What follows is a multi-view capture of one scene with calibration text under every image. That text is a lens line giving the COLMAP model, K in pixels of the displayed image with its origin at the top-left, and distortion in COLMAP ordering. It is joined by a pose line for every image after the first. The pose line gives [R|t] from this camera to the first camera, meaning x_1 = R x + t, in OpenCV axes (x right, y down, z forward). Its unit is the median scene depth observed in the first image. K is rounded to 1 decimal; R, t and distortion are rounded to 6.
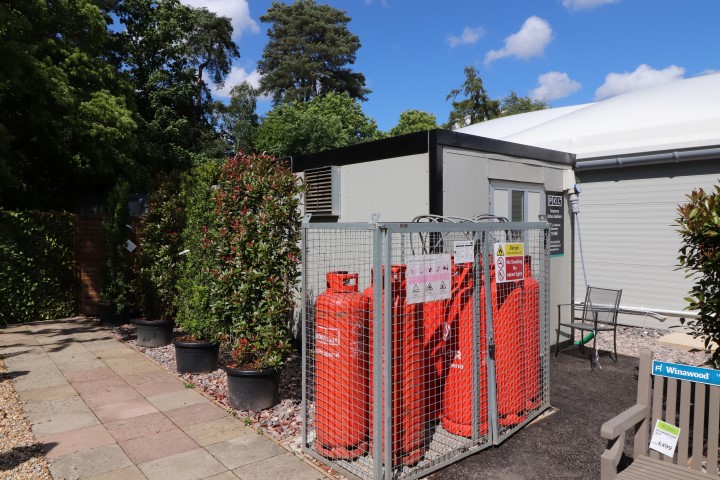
lens RADIAL K [[497.5, 0, 362.0], [0, 497.5, 240.5], [0, 0, 1]] dist [-0.004417, -0.002251]
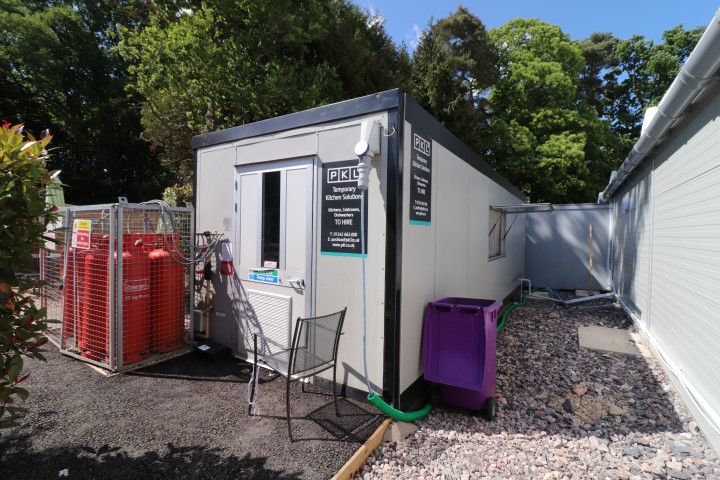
lens RADIAL K [[333.1, 0, 361.3], [0, 333.1, 237.2], [0, 0, 1]] dist [-0.018786, -0.000204]
pose [[0.290106, 0.032374, -0.956447, 0.814257], [-0.052405, 0.998465, 0.017901, -0.002252], [0.955559, 0.044929, 0.291358, 0.865094]]
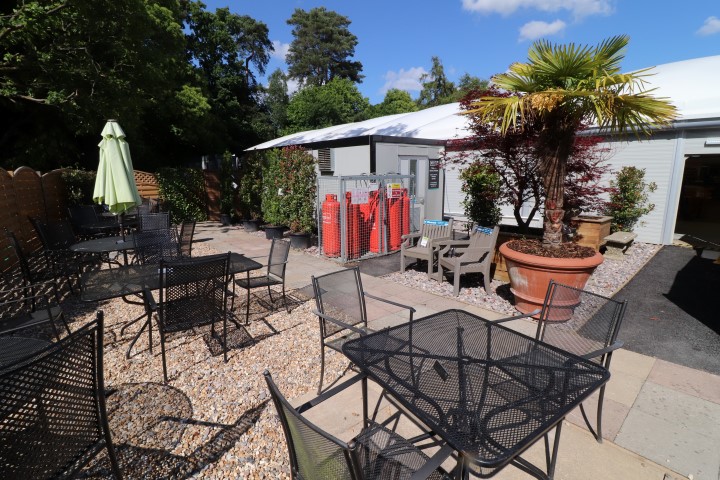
lens RADIAL K [[333.1, 0, 361.3], [0, 333.1, 237.2], [0, 0, 1]] dist [-0.018786, -0.000204]
pose [[0.999987, -0.005104, -0.000751, 0.068007], [0.005158, 0.985710, 0.168372, -0.007522], [-0.000119, -0.168374, 0.985723, -0.468905]]
